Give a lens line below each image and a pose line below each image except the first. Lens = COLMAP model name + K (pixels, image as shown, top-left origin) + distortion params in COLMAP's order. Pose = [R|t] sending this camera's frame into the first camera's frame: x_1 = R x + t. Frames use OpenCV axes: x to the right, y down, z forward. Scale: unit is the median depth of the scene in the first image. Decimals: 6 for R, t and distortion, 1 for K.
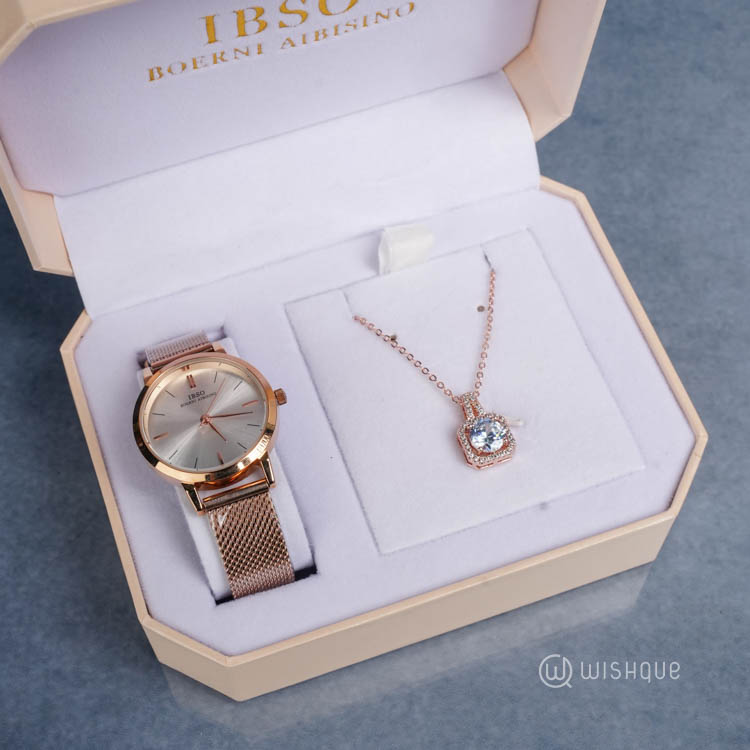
lens RADIAL K [[1329.4, 0, 353.7], [0, 1329.4, 375.2], [0, 0, 1]] dist [-0.031466, 0.004020]
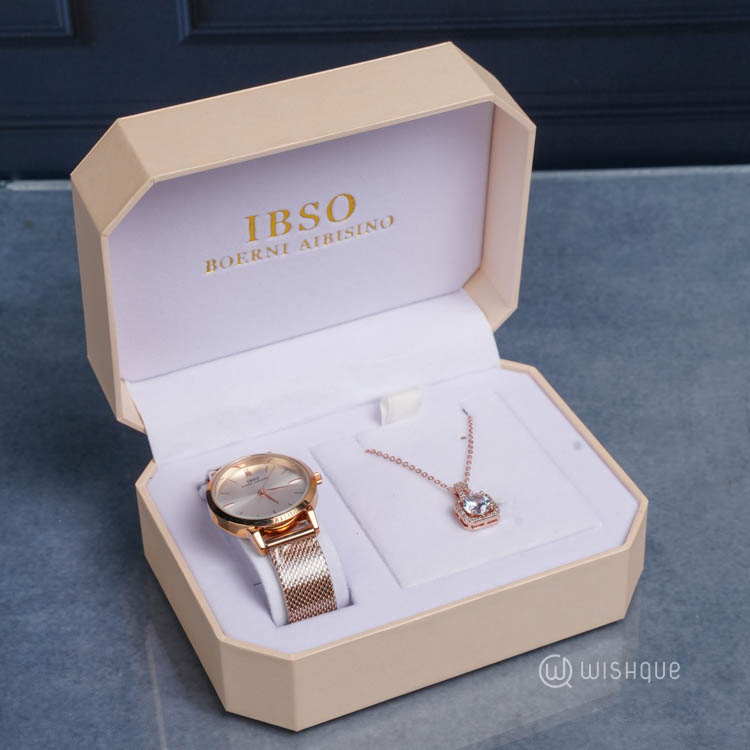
lens RADIAL K [[1903.0, 0, 375.0], [0, 1903.0, 375.0], [0, 0, 1]] dist [0.058777, 0.007353]
pose [[0.996296, -0.057322, 0.064096, -0.111370], [0.079541, 0.897555, -0.433668, 0.735599], [-0.032671, 0.437160, 0.898790, -0.724871]]
